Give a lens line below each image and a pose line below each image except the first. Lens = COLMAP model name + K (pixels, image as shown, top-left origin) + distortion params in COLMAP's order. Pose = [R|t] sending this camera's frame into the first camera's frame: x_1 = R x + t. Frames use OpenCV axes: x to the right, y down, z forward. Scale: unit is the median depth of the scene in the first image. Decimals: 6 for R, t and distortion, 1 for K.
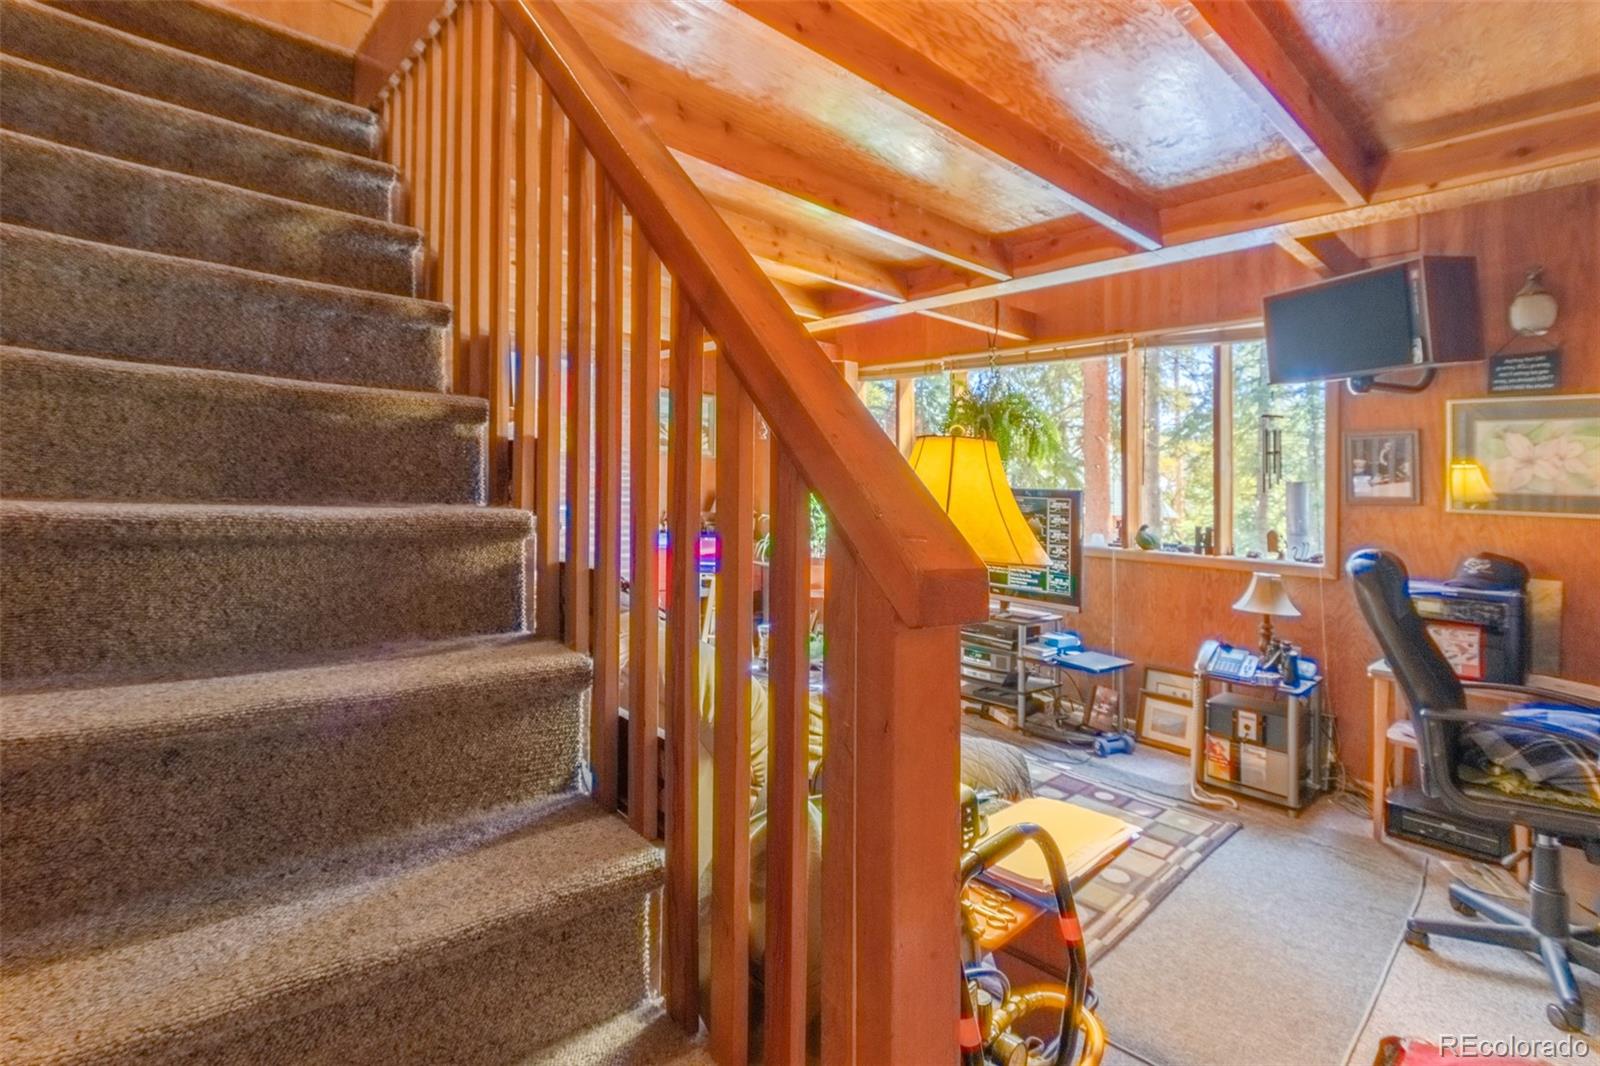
lens RADIAL K [[763.9, 0, 798.9], [0, 763.9, 465.9], [0, 0, 1]] dist [0.000708, -0.000013]
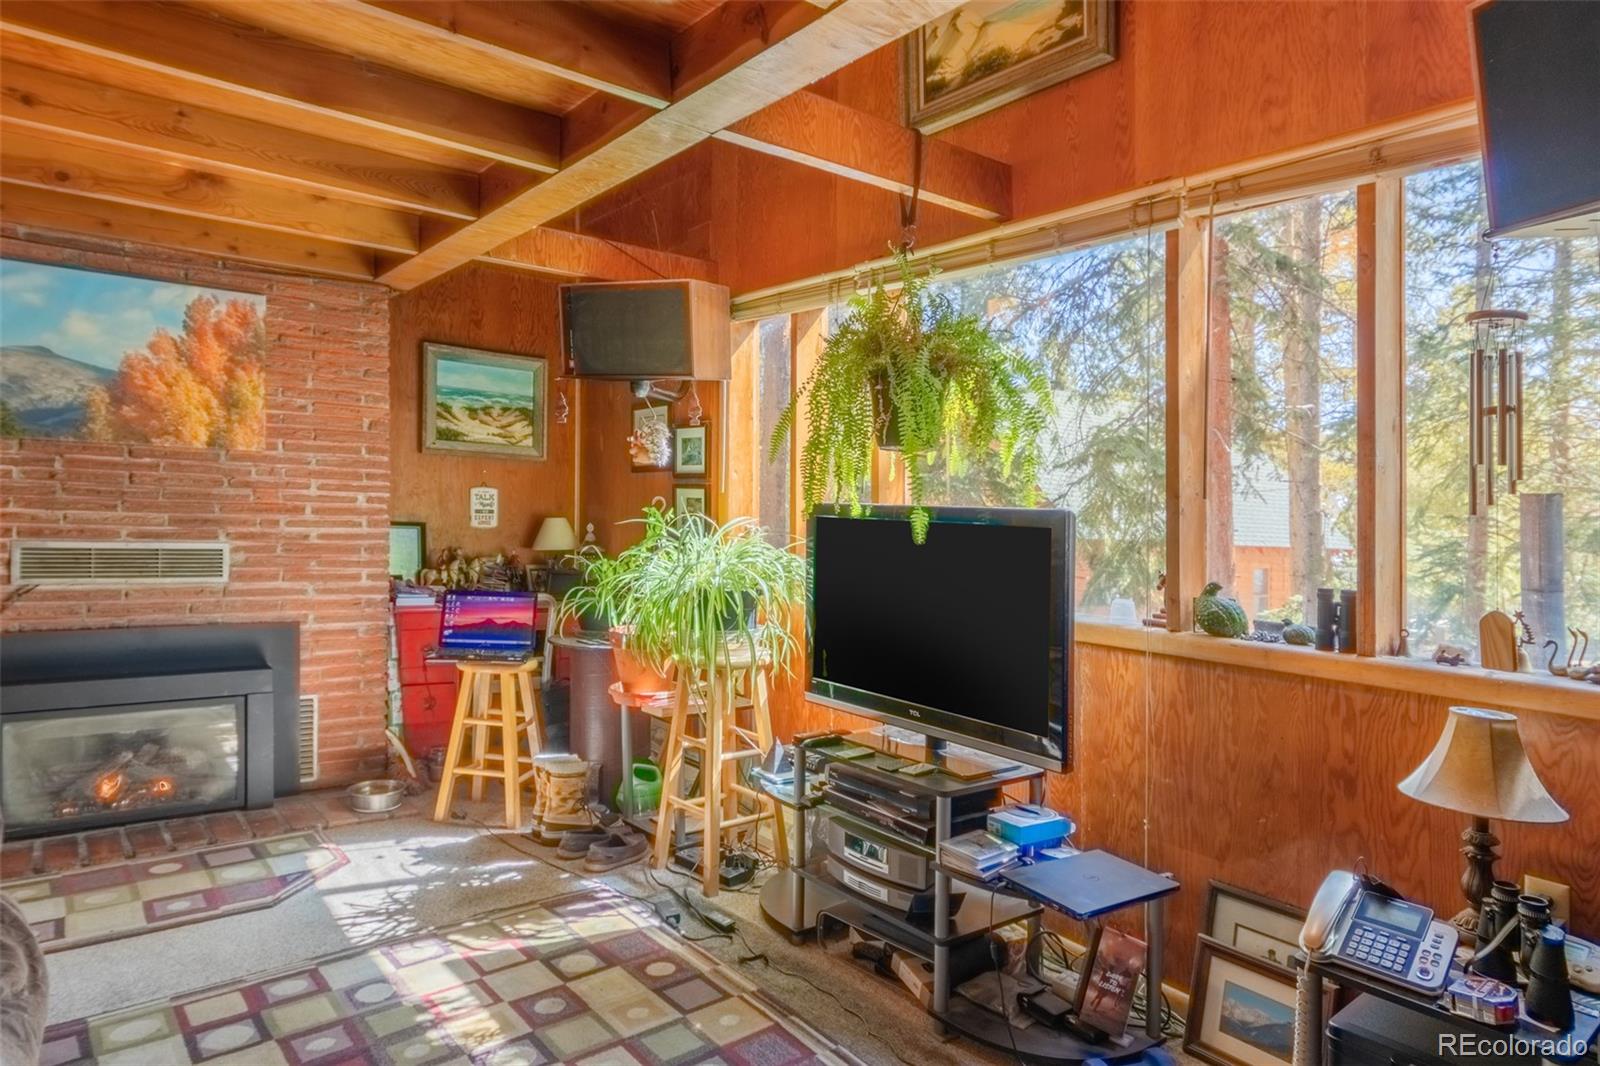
lens RADIAL K [[967.5, 0, 801.3], [0, 967.5, 496.8], [0, 0, 1]] dist [-0.000259, 0.000753]
pose [[0.997695, -0.007518, -0.067438, 0.250262], [0.008473, 0.999868, 0.013886, 0.014048], [0.067325, -0.014426, 0.997627, 0.404895]]
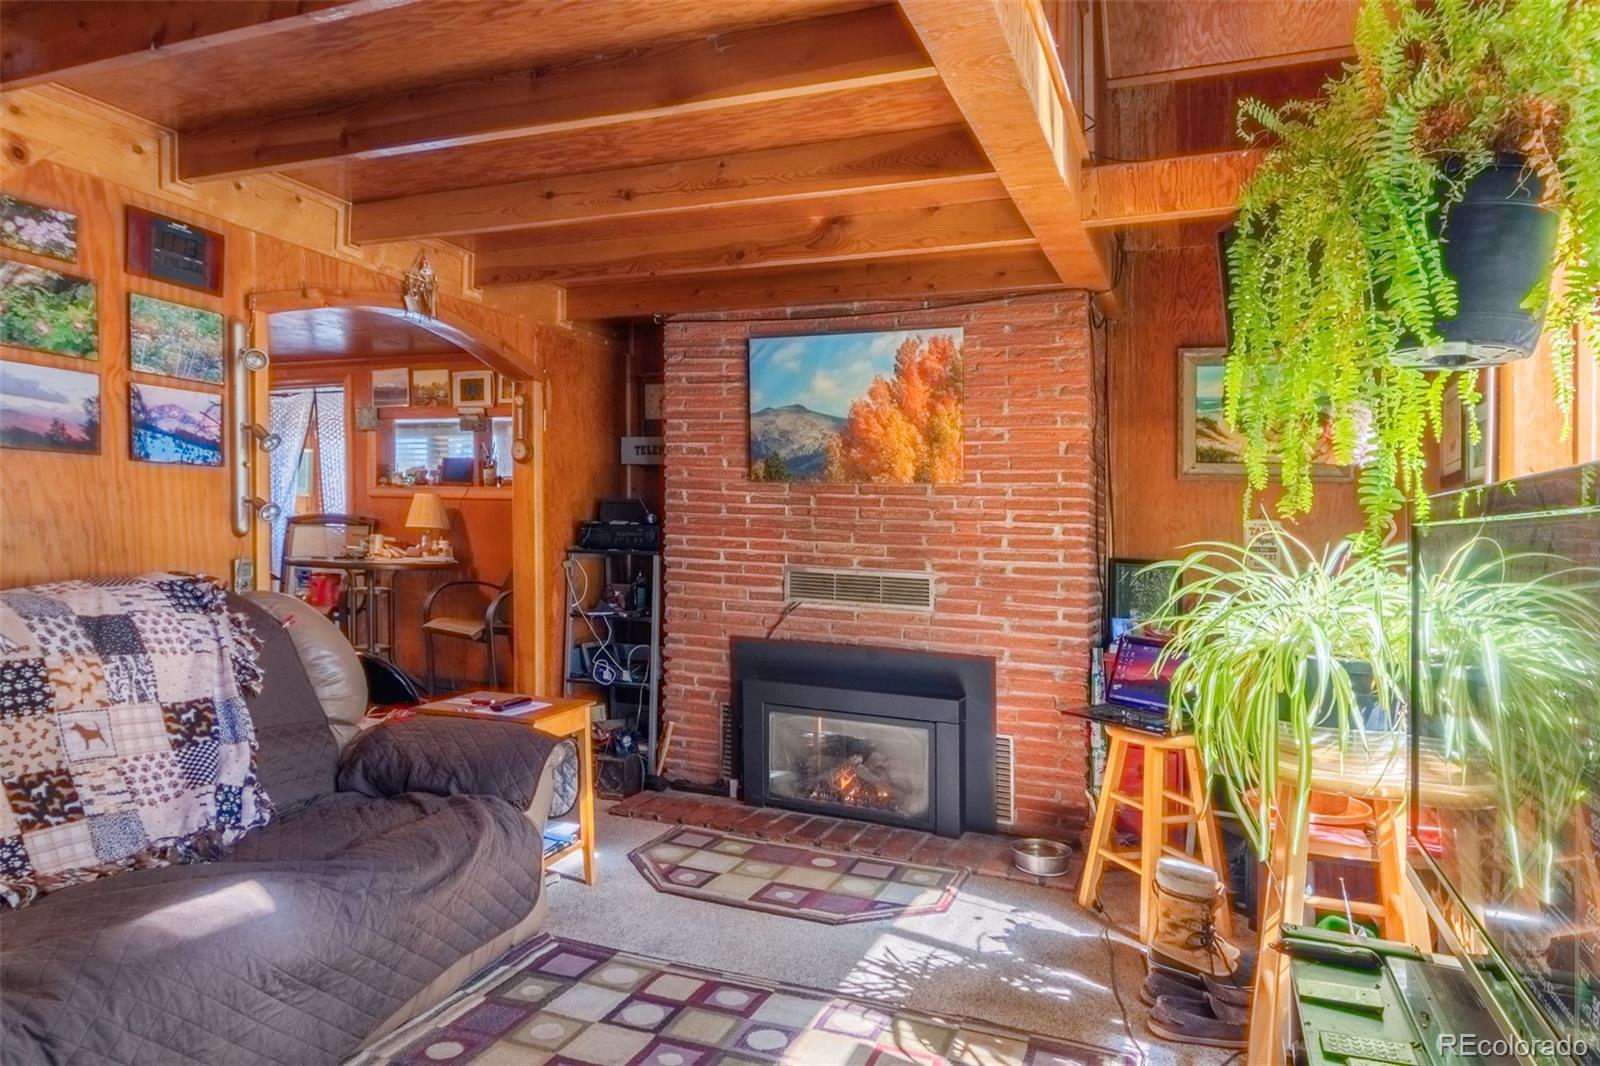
lens RADIAL K [[982.0, 0, 802.0], [0, 982.0, 571.9], [0, 0, 1]] dist [0.005006, 0.000639]
pose [[0.429213, 0.008623, -0.903162, 0.424932], [0.012010, 0.999812, 0.015253, 0.042048], [0.903123, -0.017394, 0.429028, 0.693808]]
